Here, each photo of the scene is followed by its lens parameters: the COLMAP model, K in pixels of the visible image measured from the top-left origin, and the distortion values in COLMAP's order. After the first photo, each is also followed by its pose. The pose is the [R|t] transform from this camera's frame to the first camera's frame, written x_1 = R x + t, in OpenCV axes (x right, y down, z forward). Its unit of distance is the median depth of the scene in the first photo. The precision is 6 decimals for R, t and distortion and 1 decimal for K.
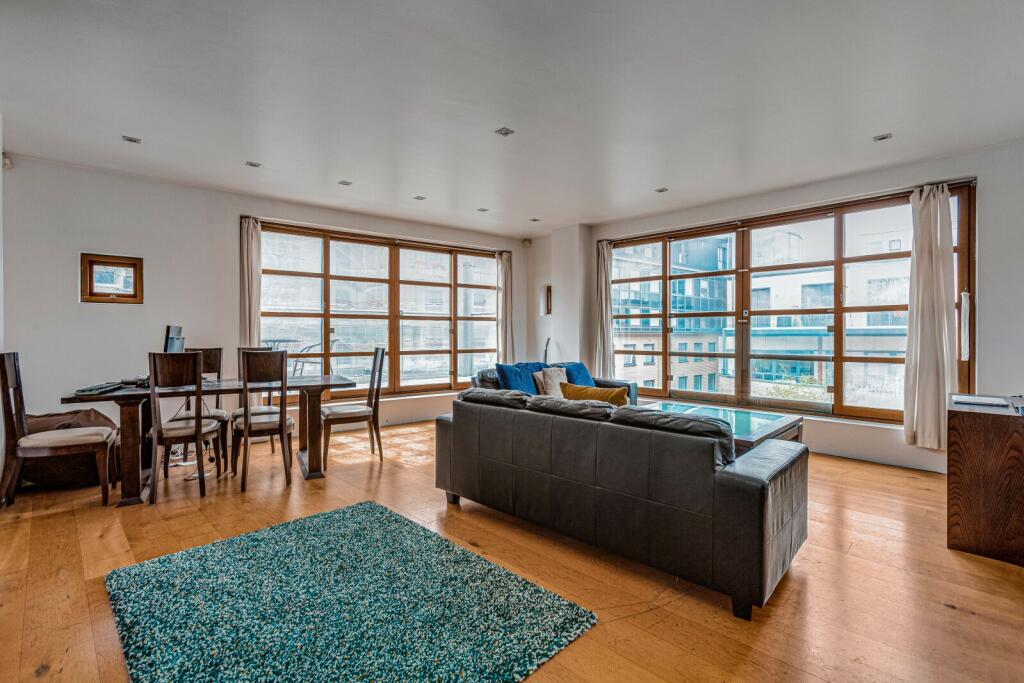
lens RADIAL K [[504.0, 0, 512.0], [0, 504.0, 341.5], [0, 0, 1]] dist [-0.000245, 0.000269]
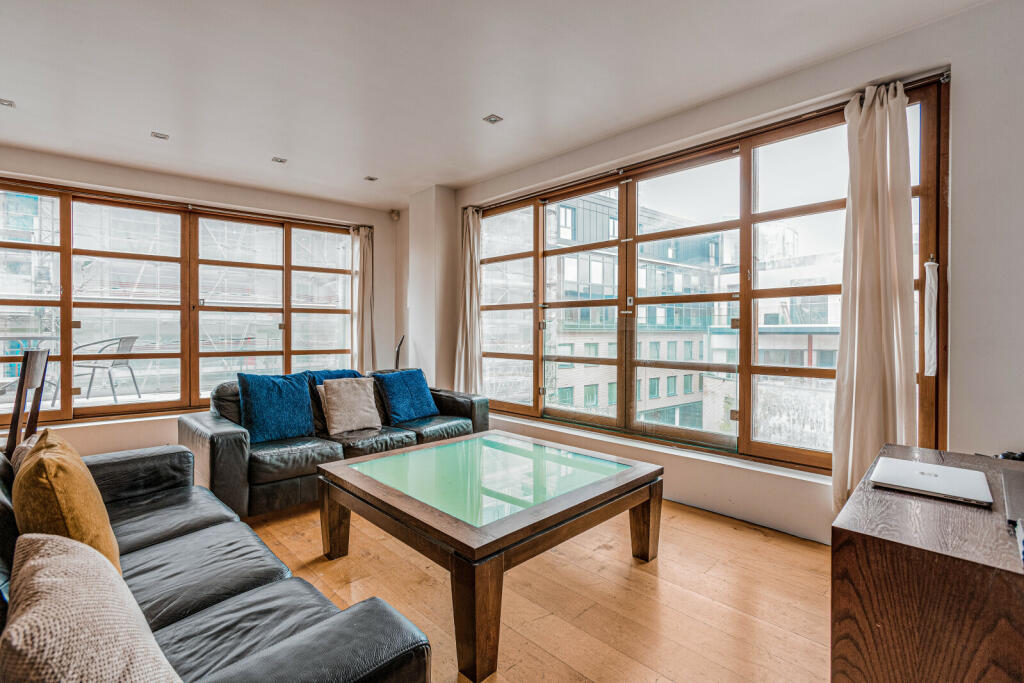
lens RADIAL K [[497.9, 0, 512.0], [0, 497.9, 341.5], [0, 0, 1]] dist [-0.021142, 0.010336]
pose [[0.999882, 0.003696, -0.014883, 0.307033], [-0.003620, 0.999980, 0.005147, -0.003383], [0.014901, -0.005092, 0.999876, 0.304140]]
